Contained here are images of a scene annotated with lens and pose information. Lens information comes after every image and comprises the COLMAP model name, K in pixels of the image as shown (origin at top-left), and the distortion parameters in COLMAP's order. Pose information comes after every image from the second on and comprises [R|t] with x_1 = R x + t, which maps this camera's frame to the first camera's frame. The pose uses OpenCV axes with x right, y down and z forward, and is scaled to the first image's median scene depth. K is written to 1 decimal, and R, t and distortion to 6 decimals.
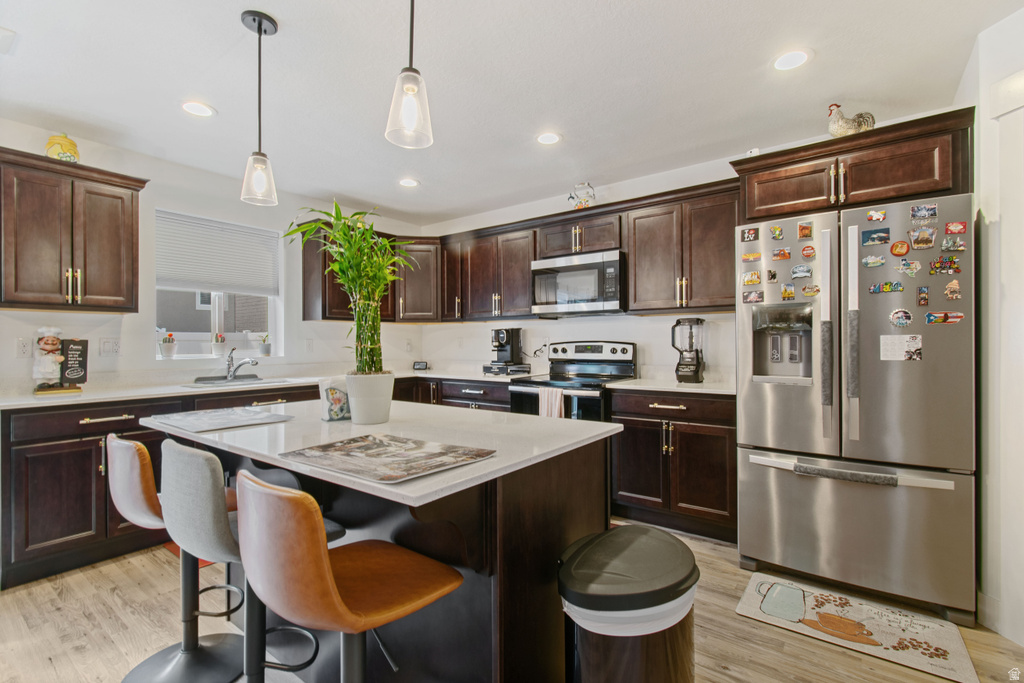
lens RADIAL K [[470.2, 0, 516.3], [0, 470.2, 342.5], [0, 0, 1]] dist [-0.002938, 0.000006]
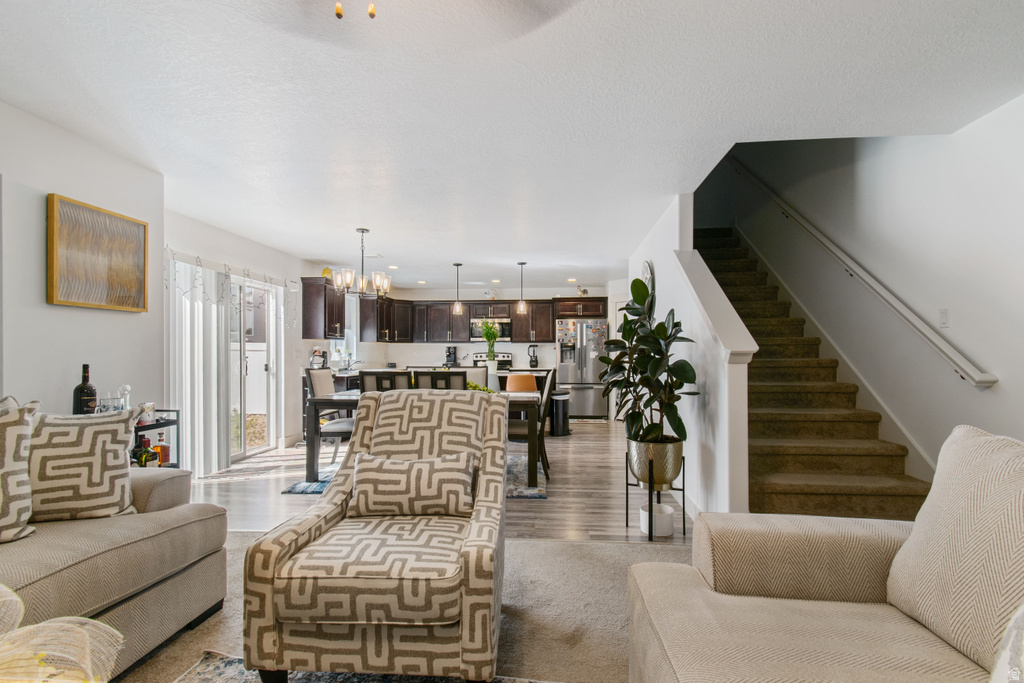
lens RADIAL K [[456.6, 0, 518.4], [0, 456.6, 347.0], [0, 0, 1]] dist [0.007227, -0.001729]
pose [[0.861140, 0.010738, 0.508254, -1.005079], [-0.003727, 0.999883, -0.014810, 0.002619], [-0.508353, 0.010859, 0.861080, -1.189067]]
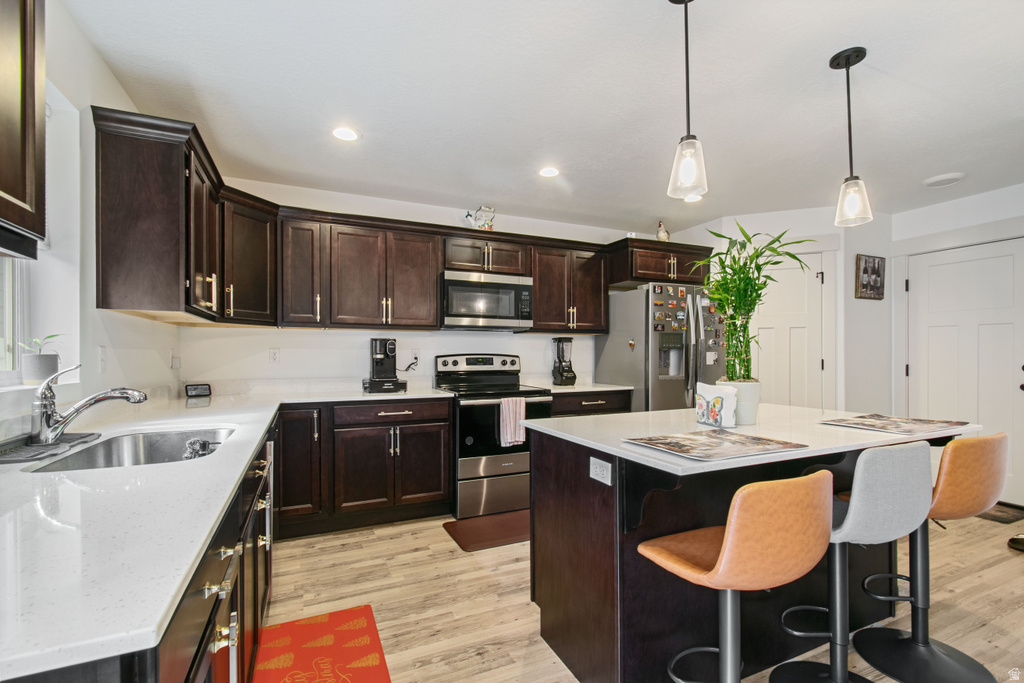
lens RADIAL K [[456.6, 0, 517.5], [0, 456.6, 355.4], [0, 0, 1]] dist [0.007227, -0.001729]
pose [[0.484296, -0.001176, 0.874904, -0.767781], [-0.002997, 0.999991, 0.003003, -0.003130], [-0.874899, -0.004077, 0.484288, 0.455875]]
